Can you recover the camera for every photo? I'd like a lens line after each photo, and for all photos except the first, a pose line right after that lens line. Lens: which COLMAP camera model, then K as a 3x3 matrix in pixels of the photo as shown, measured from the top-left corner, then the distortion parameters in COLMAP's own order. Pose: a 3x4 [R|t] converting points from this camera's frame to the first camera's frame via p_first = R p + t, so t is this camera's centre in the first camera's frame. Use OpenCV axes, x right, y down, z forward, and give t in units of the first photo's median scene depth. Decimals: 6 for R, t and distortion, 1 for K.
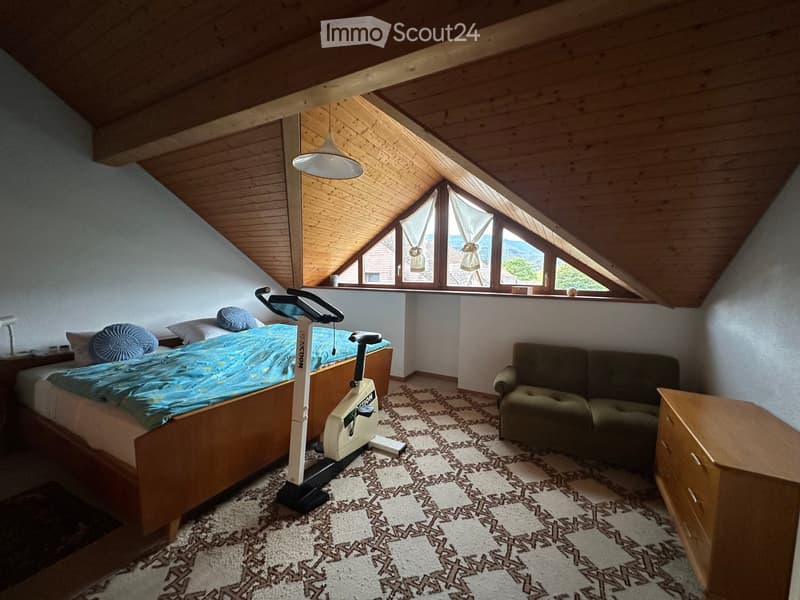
lens RADIAL K [[321.9, 0, 400.0], [0, 321.9, 300.0], [0, 0, 1]] dist [0.000392, -0.000064]
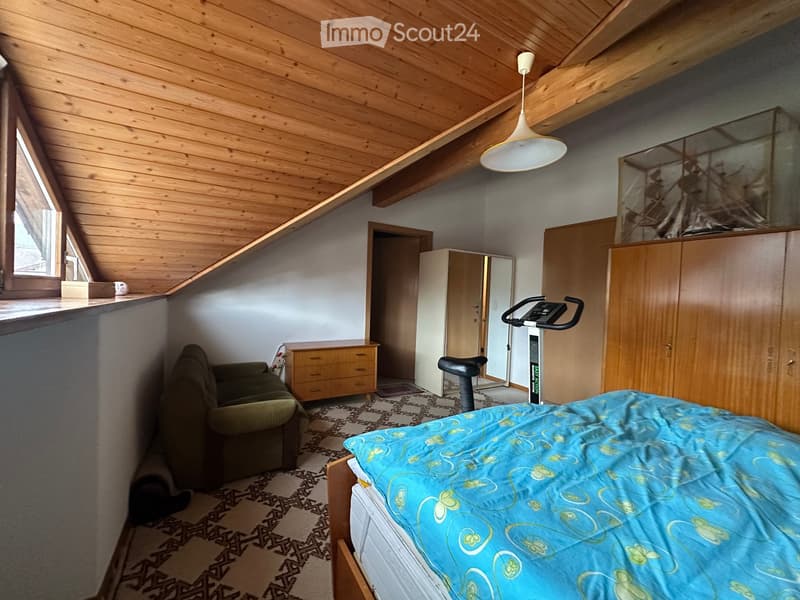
lens RADIAL K [[321.9, 0, 400.0], [0, 321.9, 300.0], [0, 0, 1]] dist [0.000392, -0.000064]
pose [[-0.851673, -0.064956, 0.520032, -0.359761], [-0.022069, 0.995854, 0.088248, -0.089258], [-0.523608, 0.063682, -0.849576, 1.718132]]
